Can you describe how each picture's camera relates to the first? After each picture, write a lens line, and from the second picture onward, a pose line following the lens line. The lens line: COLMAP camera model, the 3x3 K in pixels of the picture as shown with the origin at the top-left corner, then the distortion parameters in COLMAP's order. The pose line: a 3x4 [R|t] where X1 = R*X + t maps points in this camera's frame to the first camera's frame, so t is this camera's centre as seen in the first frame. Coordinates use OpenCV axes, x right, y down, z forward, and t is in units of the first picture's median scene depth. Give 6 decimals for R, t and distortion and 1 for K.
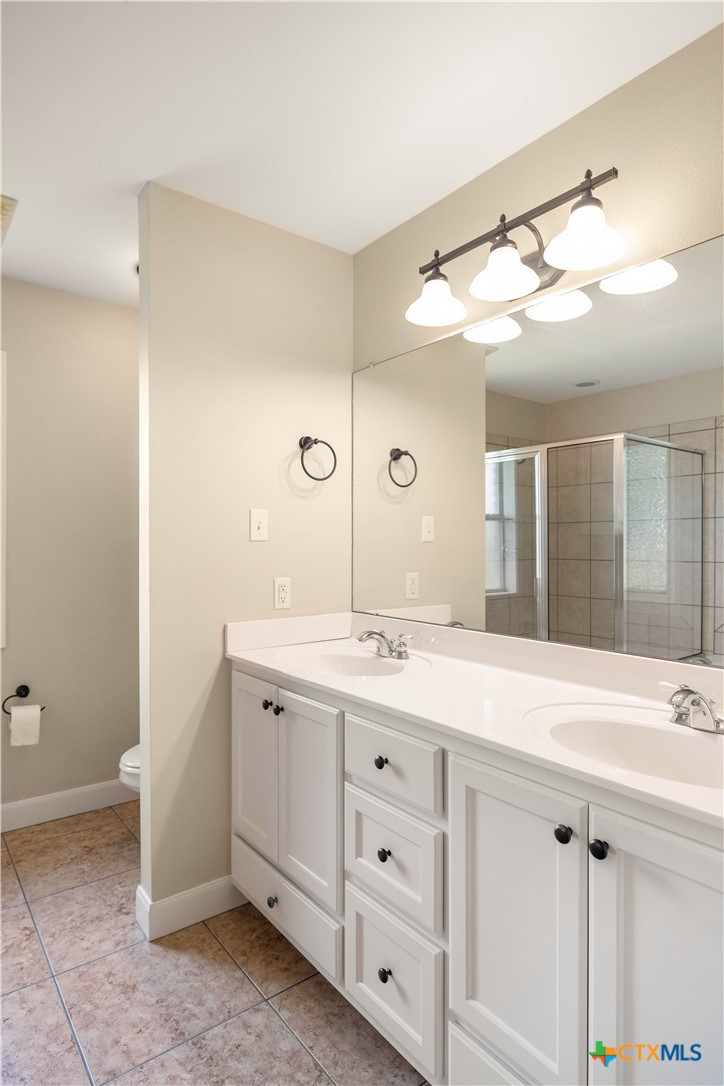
lens RADIAL K [[600.7, 0, 358.4], [0, 600.7, 547.1], [0, 0, 1]] dist [-0.000113, -0.002000]
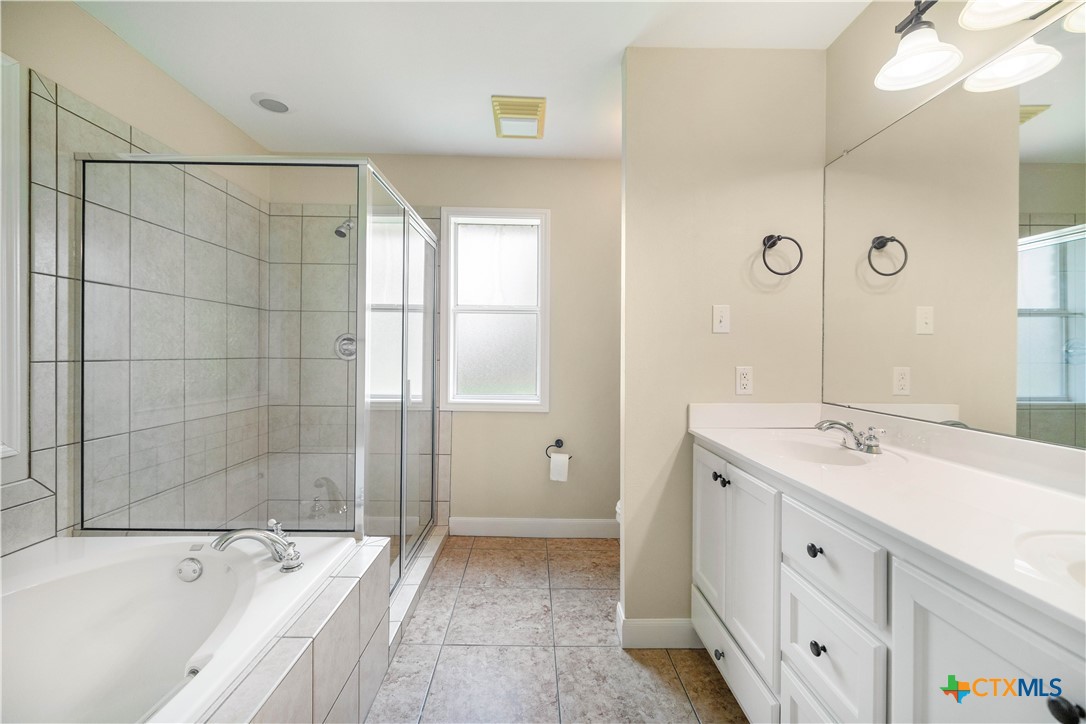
lens RADIAL K [[461.6, 0, 540.8], [0, 461.6, 357.4], [0, 0, 1]] dist [0.000268, 0.000002]
pose [[0.801295, 0.008259, -0.598212, 0.089919], [-0.007114, 0.999966, 0.004276, 0.037089], [0.598227, 0.000829, 0.801327, 0.109749]]
